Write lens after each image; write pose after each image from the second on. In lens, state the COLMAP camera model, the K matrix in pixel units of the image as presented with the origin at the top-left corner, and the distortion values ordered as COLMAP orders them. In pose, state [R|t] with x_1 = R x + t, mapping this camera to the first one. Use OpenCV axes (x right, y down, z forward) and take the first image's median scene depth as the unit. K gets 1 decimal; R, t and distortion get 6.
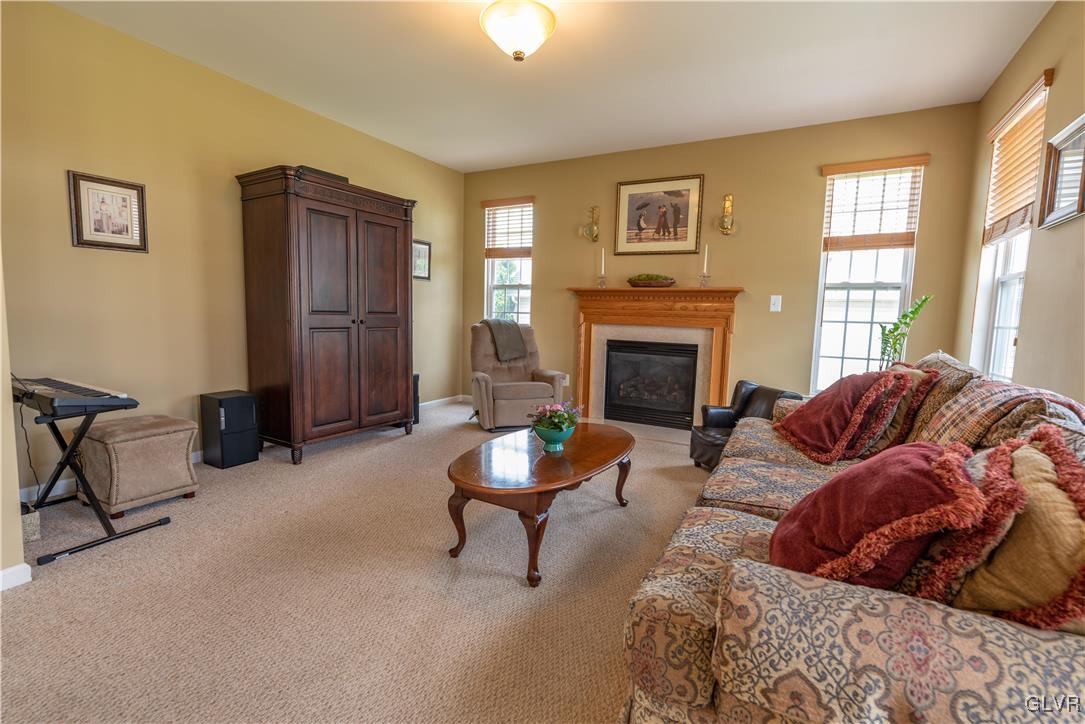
lens RADIAL K [[488.9, 0, 551.1], [0, 488.9, 362.6], [0, 0, 1]] dist [-0.001326, -0.000020]
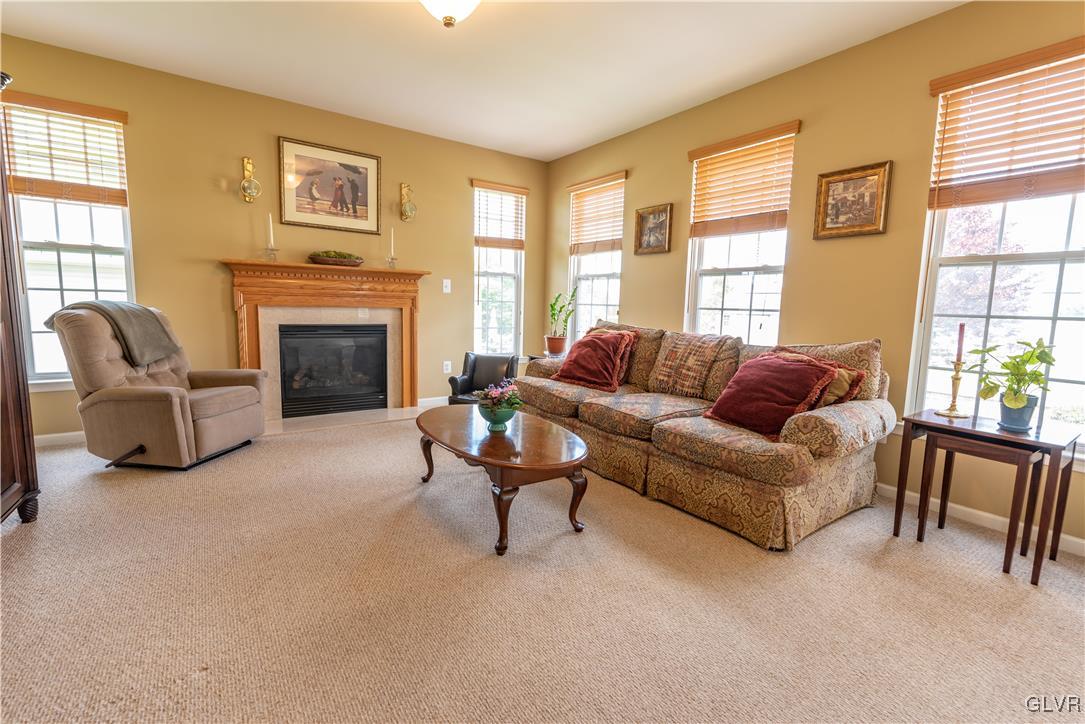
lens RADIAL K [[488.9, 0, 551.5], [0, 488.9, 362.4], [0, 0, 1]] dist [-0.001326, -0.000020]
pose [[0.423393, -0.125862, 0.897161, -0.486798], [0.074024, 0.991797, 0.104204, -0.038390], [-0.902917, 0.022292, 0.429237, 0.239343]]
